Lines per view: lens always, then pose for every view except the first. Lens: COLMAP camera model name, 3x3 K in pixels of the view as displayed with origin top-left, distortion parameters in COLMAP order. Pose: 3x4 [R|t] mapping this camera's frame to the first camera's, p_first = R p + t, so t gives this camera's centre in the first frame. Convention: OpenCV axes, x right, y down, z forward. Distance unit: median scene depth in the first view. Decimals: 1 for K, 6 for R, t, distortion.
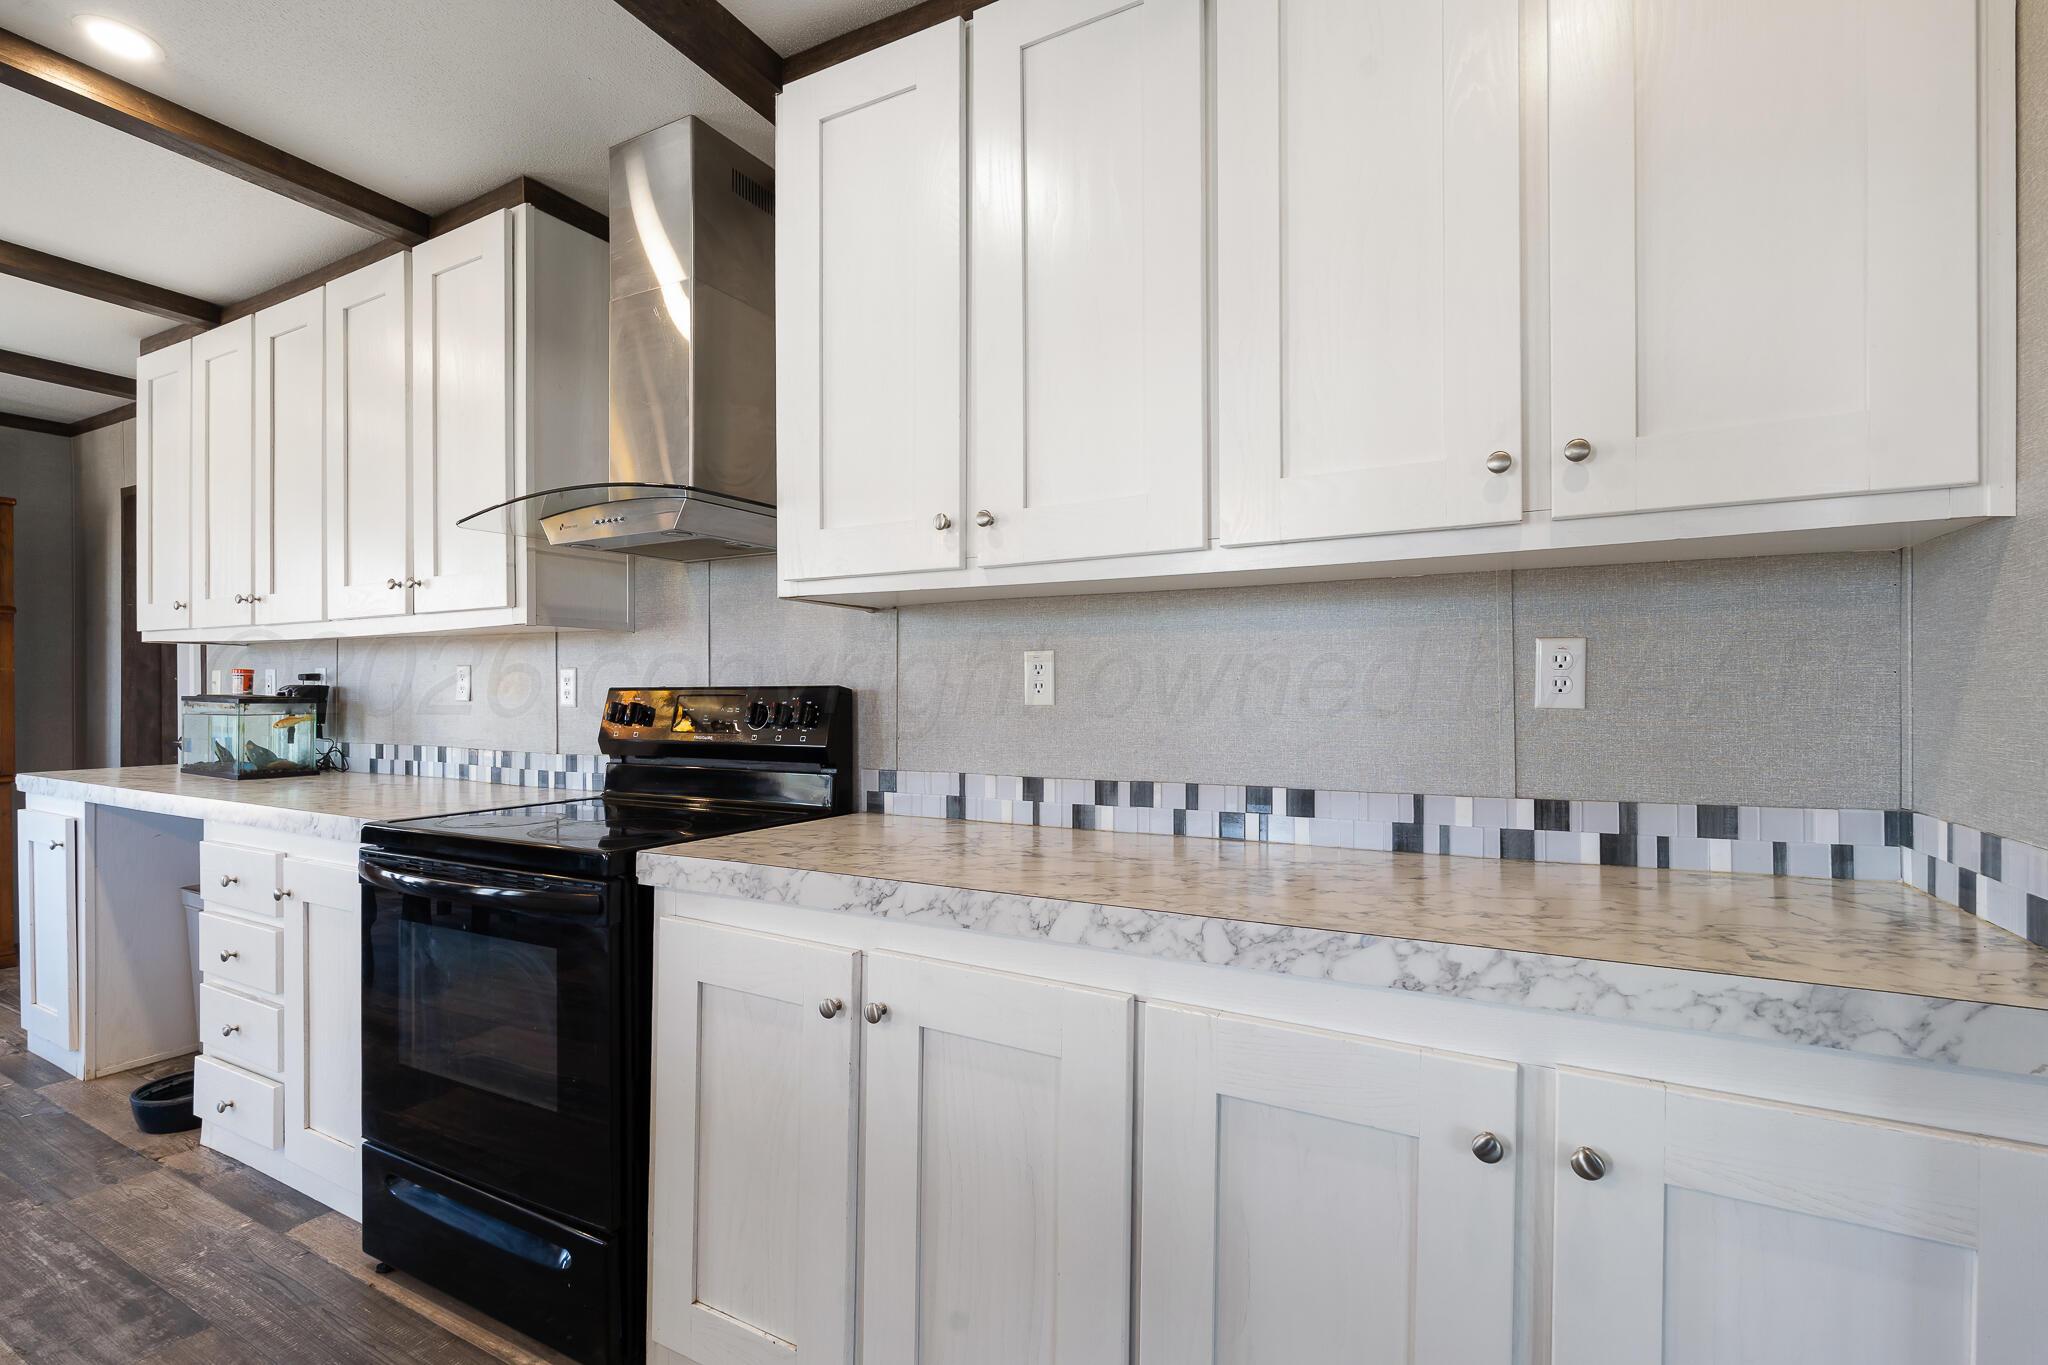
lens RADIAL K [[903.3, 0, 1042.1], [0, 903.3, 697.6], [0, 0, 1]] dist [-0.003115, -0.000449]
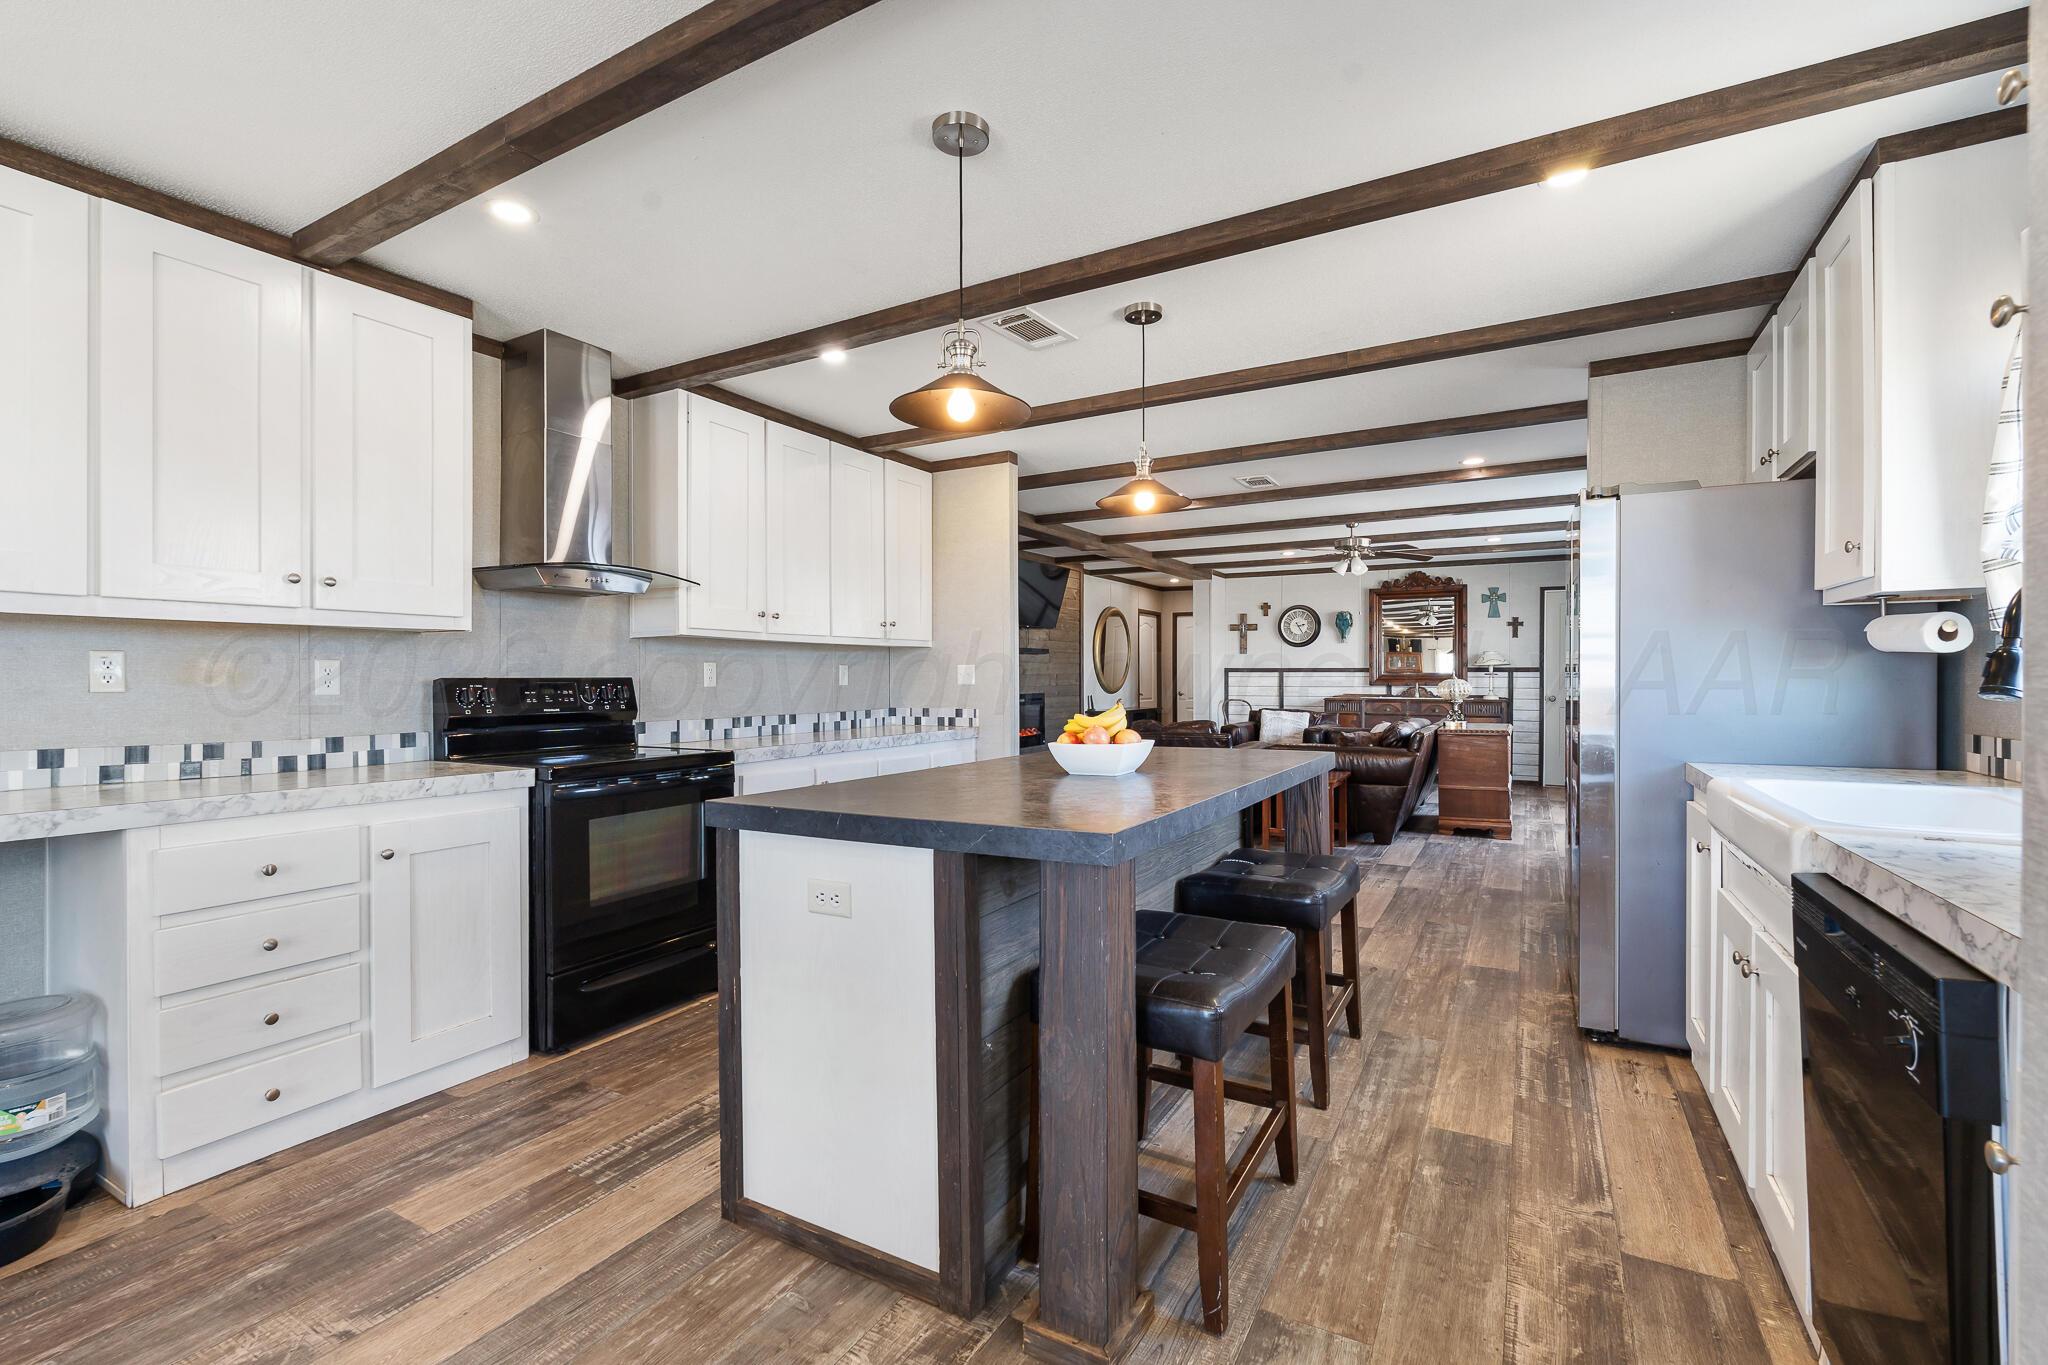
lens RADIAL K [[903.3, 0, 1017.2], [0, 903.3, 682.9], [0, 0, 1]] dist [-0.003115, -0.000449]
pose [[0.036524, -0.004091, 0.999324, -2.046638], [0.003703, 0.999985, 0.003959, -0.006867], [-0.999326, 0.003556, 0.036539, 0.142533]]
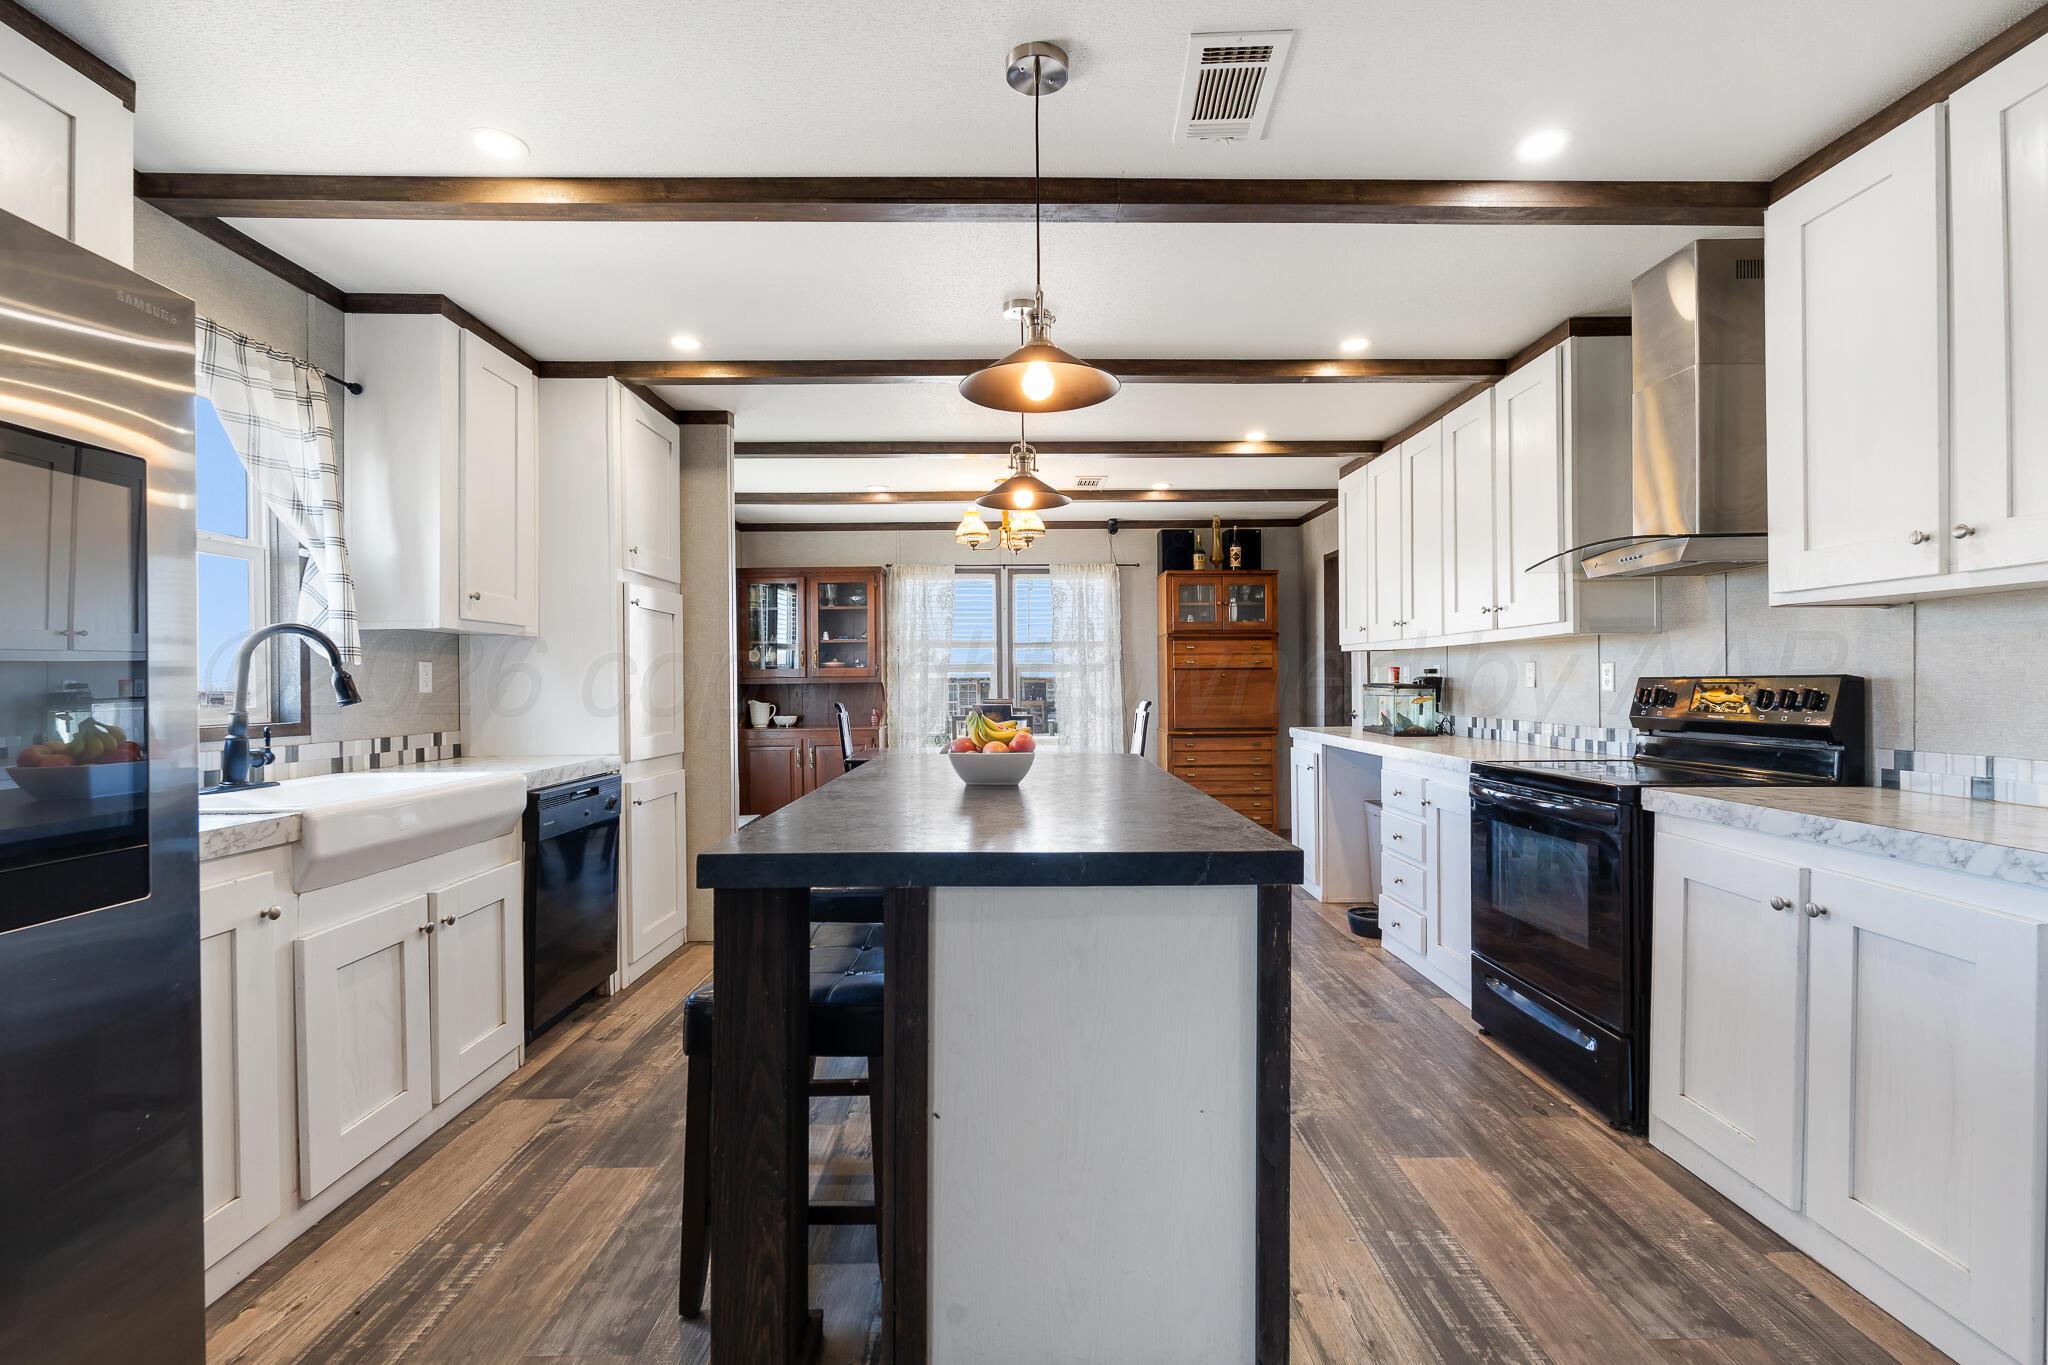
lens RADIAL K [[903.3, 0, 1010.5], [0, 903.3, 678.5], [0, 0, 1]] dist [-0.003115, -0.000449]
pose [[0.457712, -0.006715, -0.889075, 0.308461], [0.001233, 0.999975, -0.006917, -0.001415], [0.889100, 0.002070, 0.457709, -0.472630]]
